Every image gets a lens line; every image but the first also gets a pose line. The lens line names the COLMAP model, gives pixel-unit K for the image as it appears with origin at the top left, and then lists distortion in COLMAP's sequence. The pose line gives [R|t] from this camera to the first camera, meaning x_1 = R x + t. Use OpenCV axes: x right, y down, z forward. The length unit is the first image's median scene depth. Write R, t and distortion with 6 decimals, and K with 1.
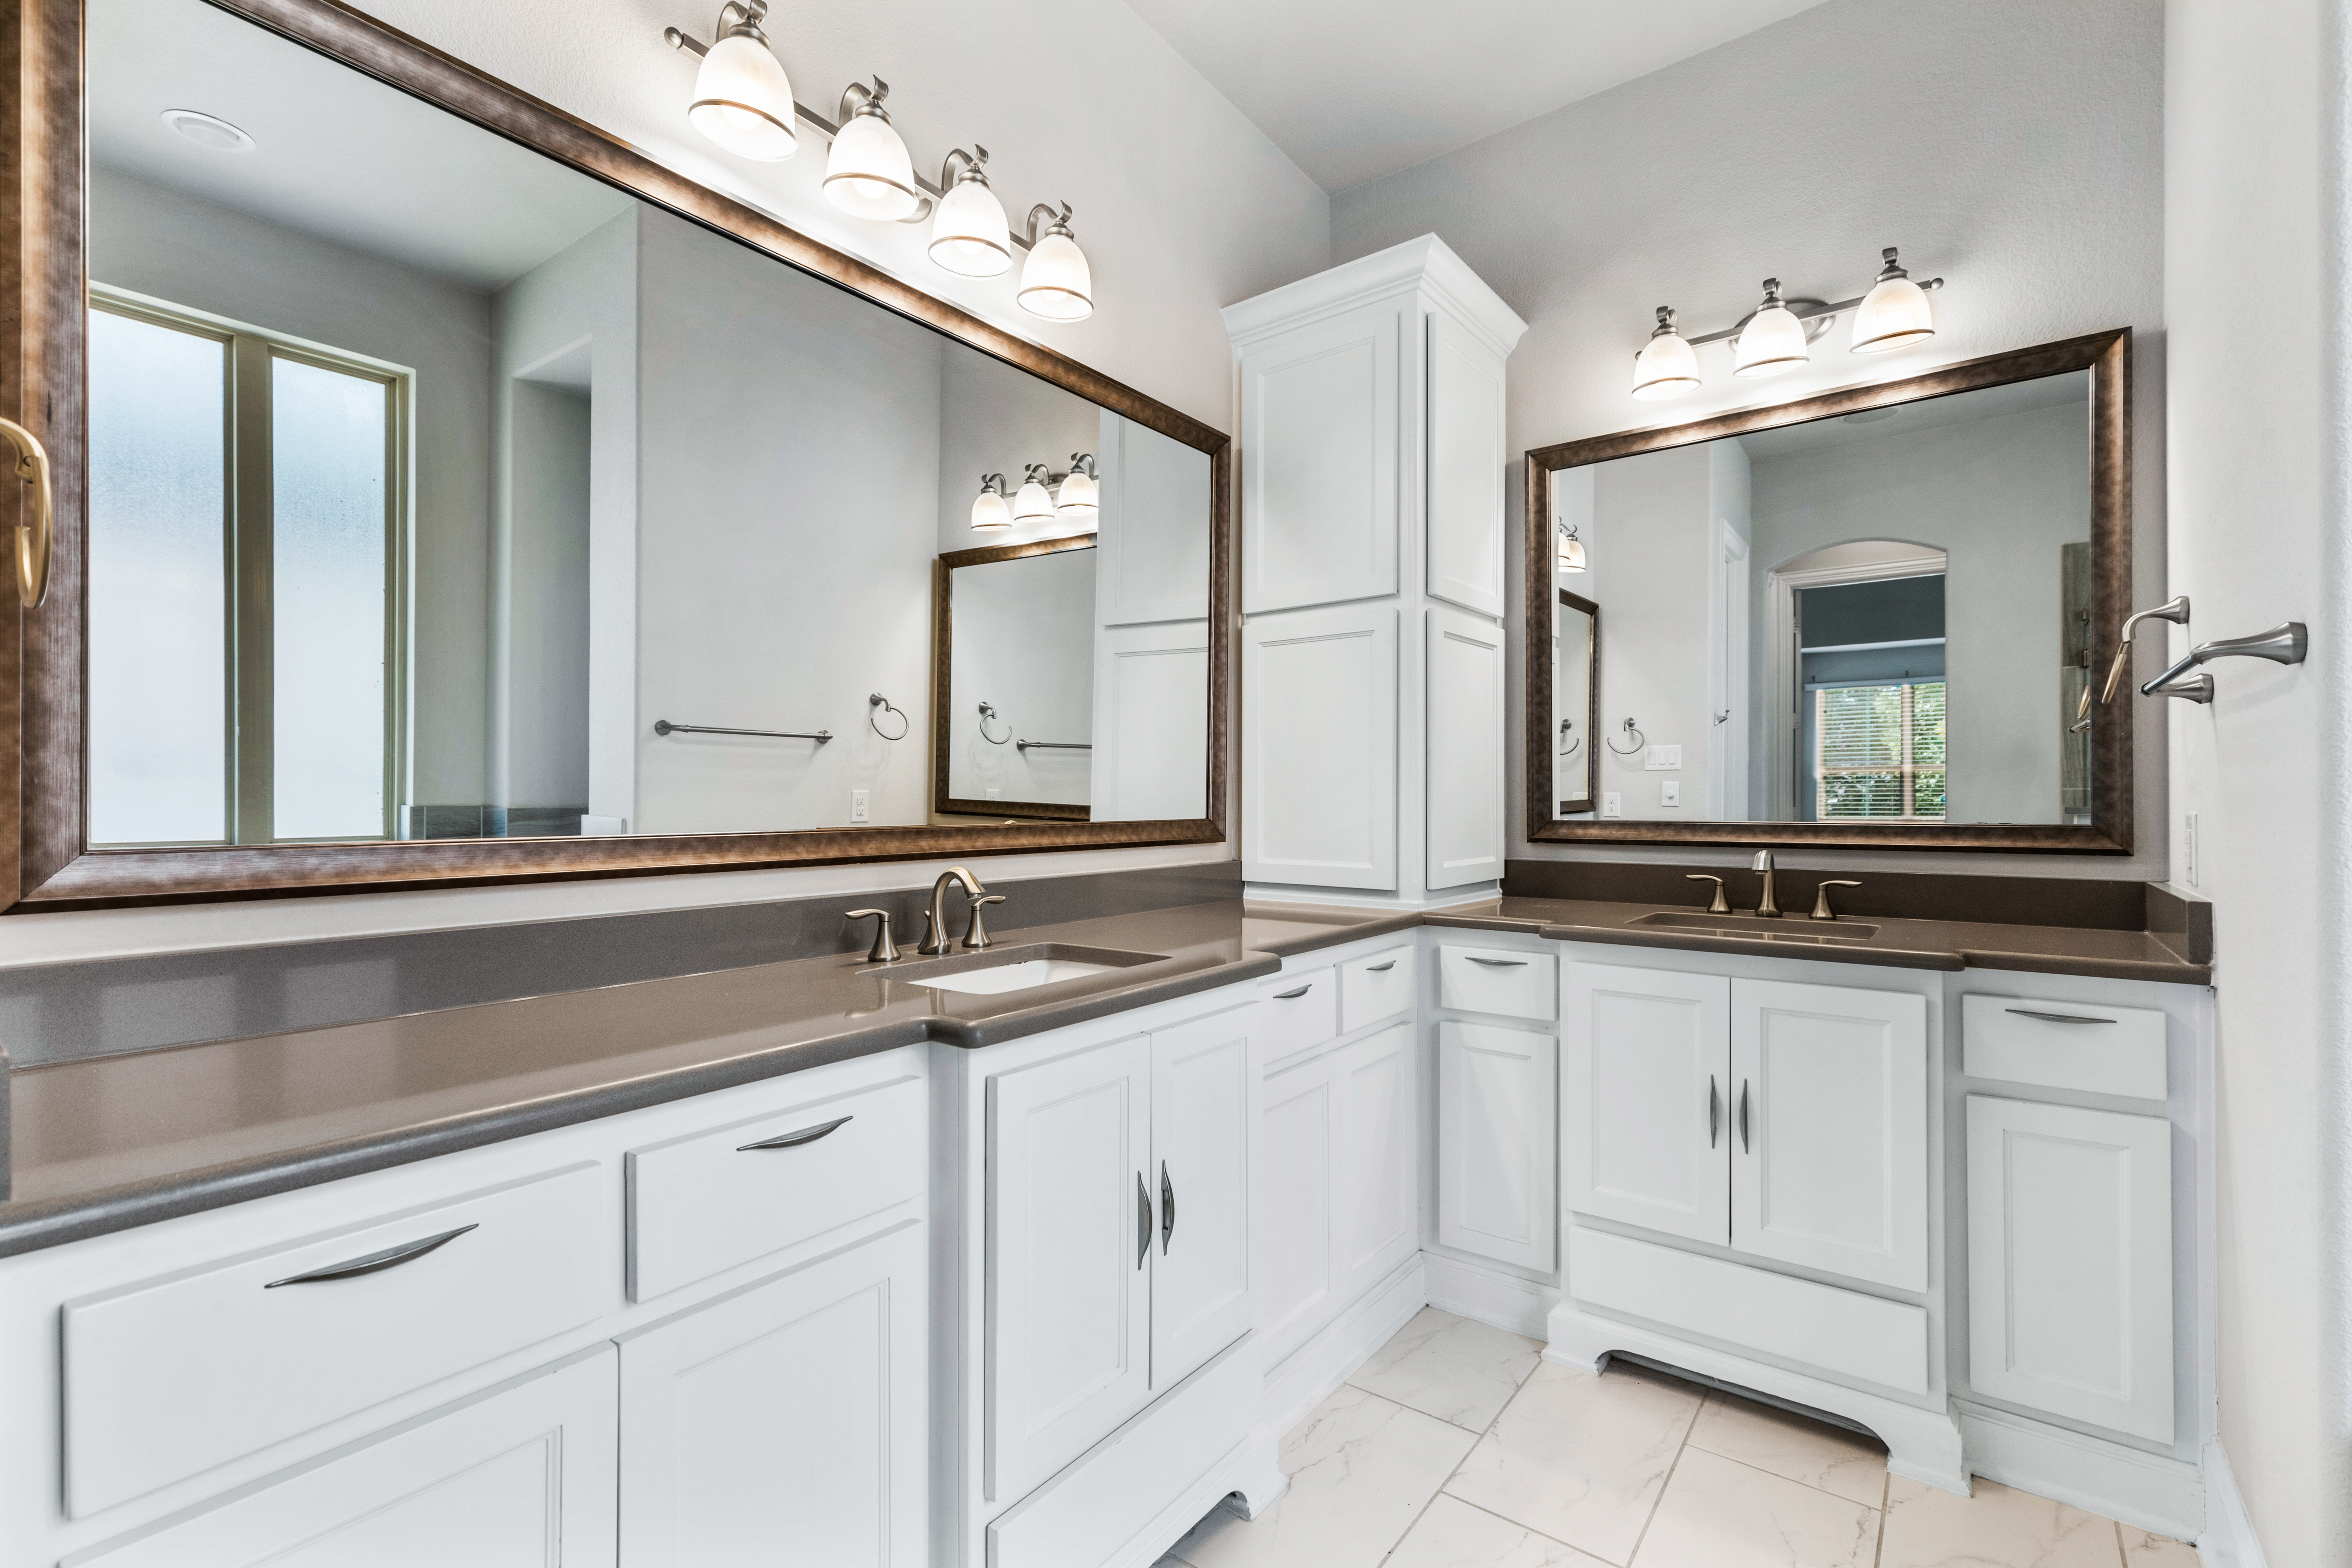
lens RADIAL K [[1060.9, 0, 1165.0], [0, 1060.9, 792.7], [0, 0, 1]] dist [0.006855, -0.001347]
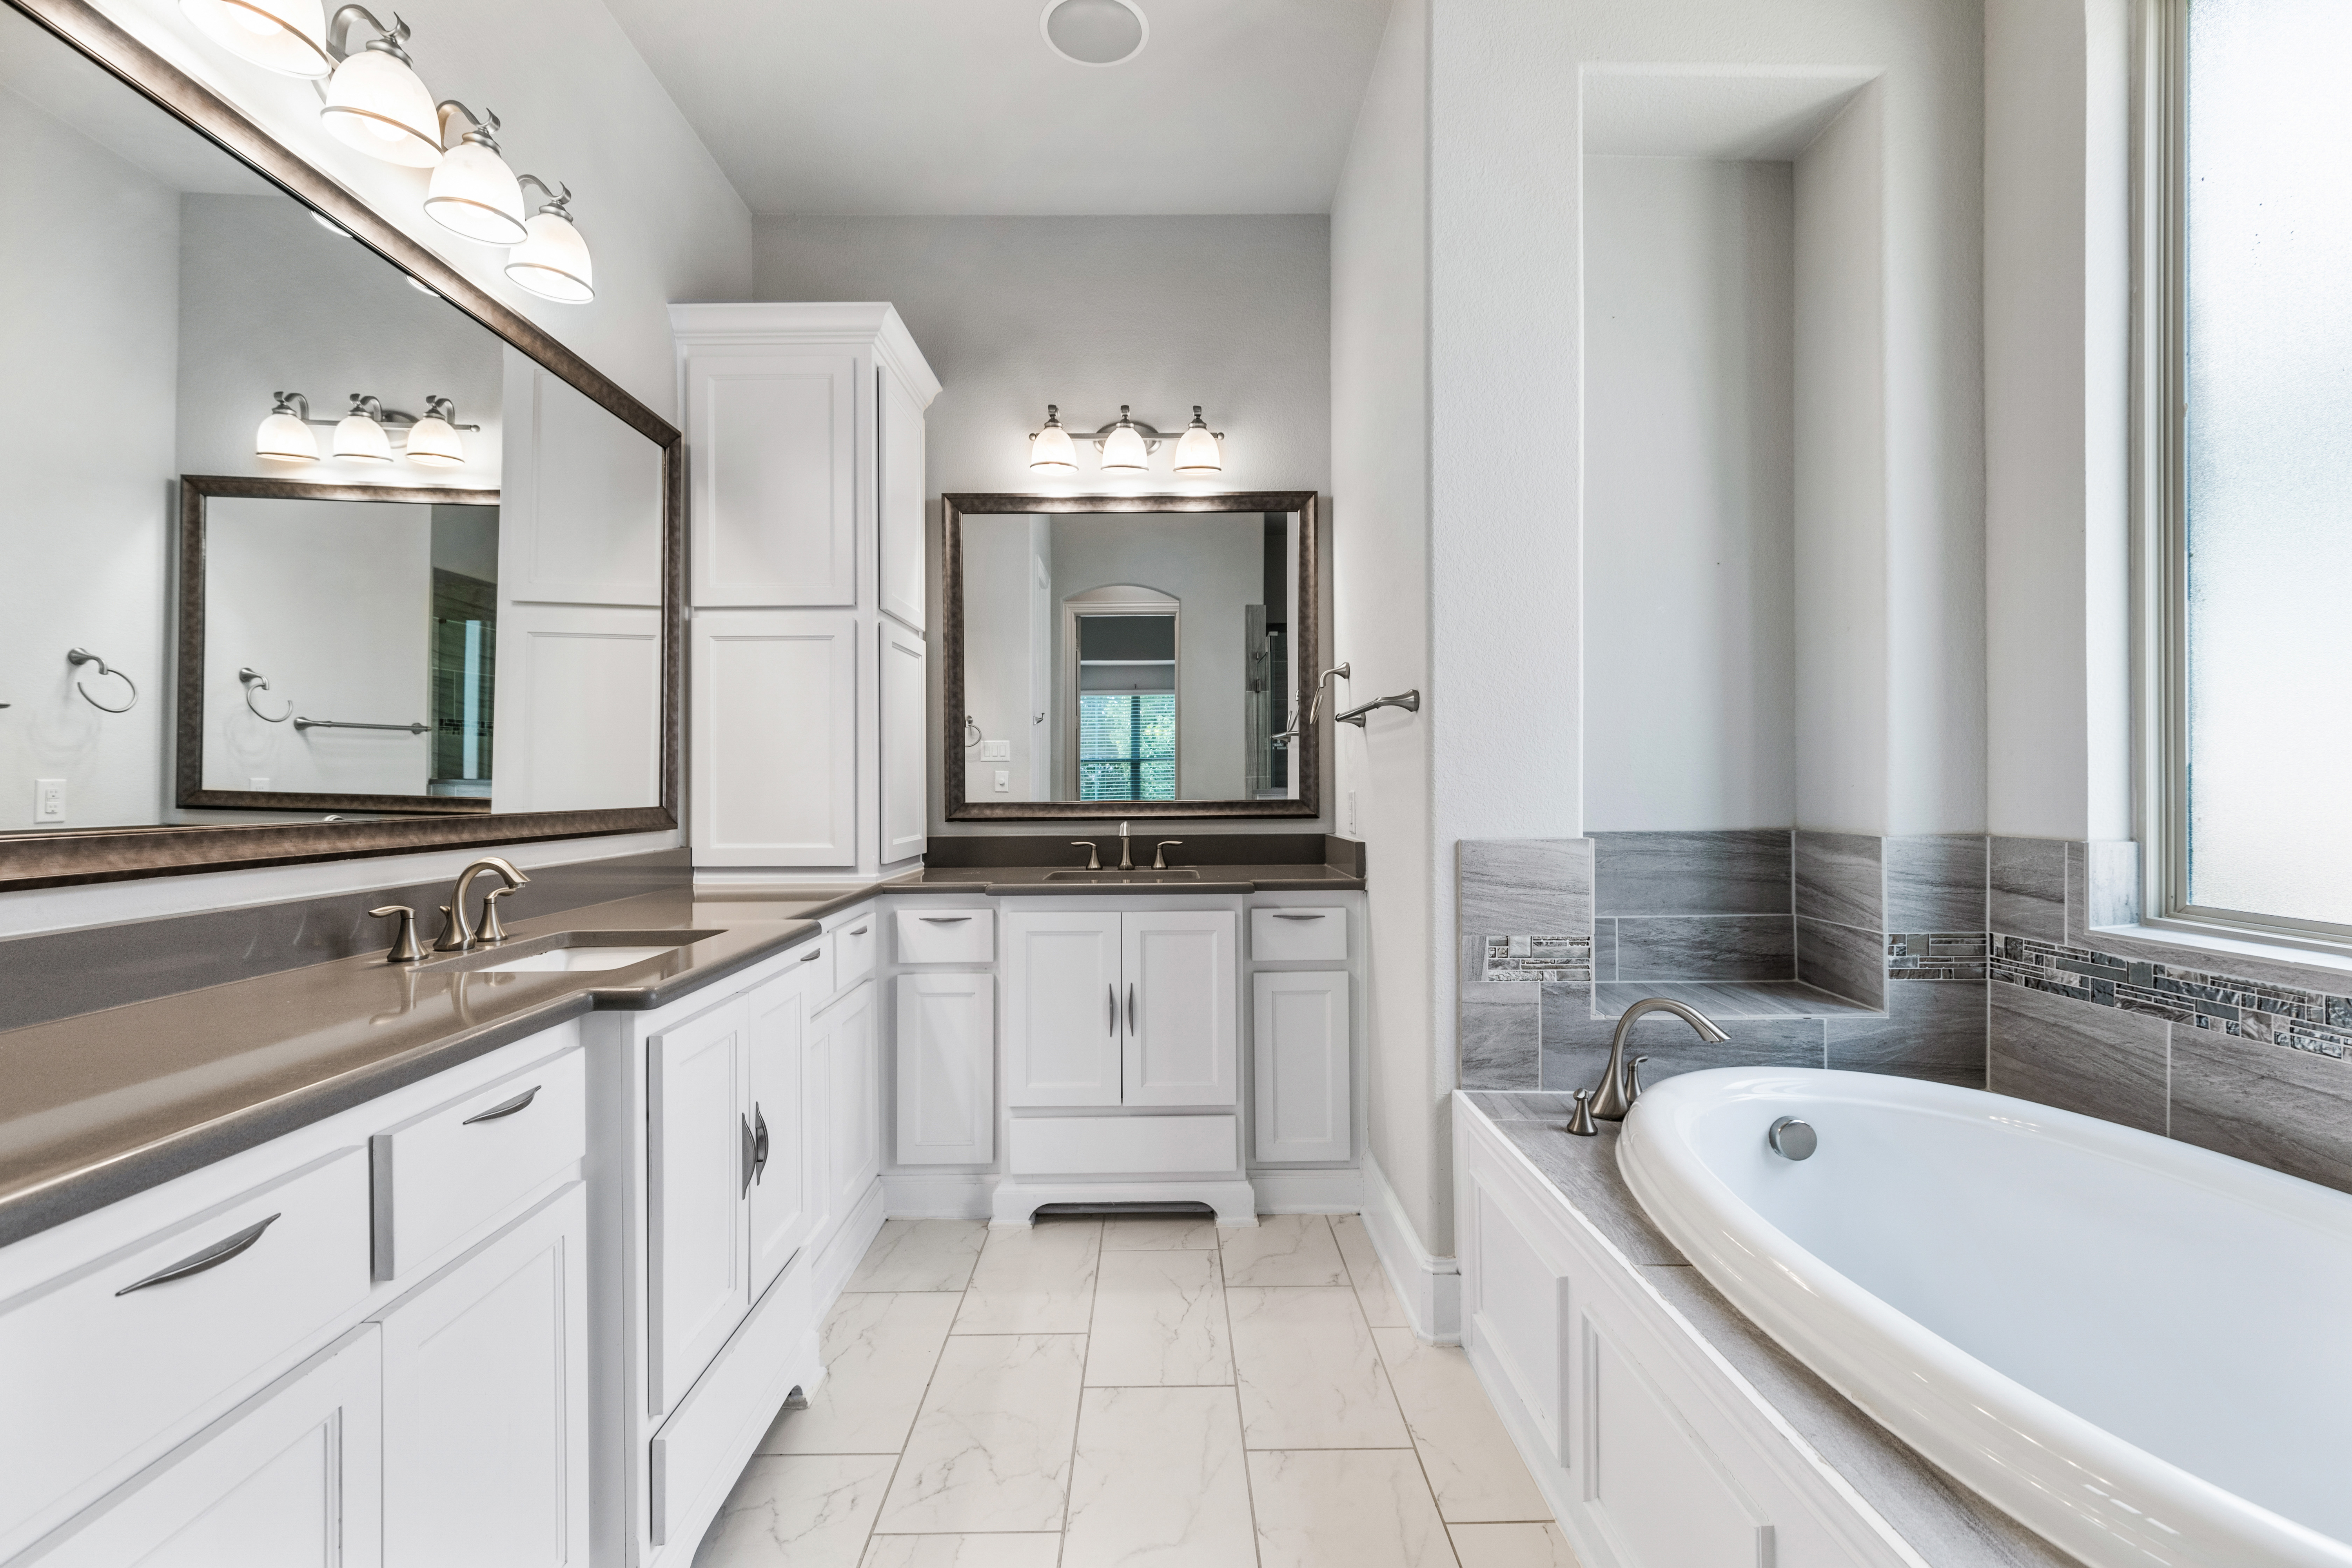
lens RADIAL K [[1060.9, 0, 1185.2], [0, 1060.9, 777.8], [0, 0, 1]] dist [0.006855, -0.001347]
pose [[0.781704, -0.000973, 0.623649, -0.234591], [0.002937, 0.999993, -0.002122, 0.000858], [-0.623643, 0.003491, 0.781702, -0.121571]]
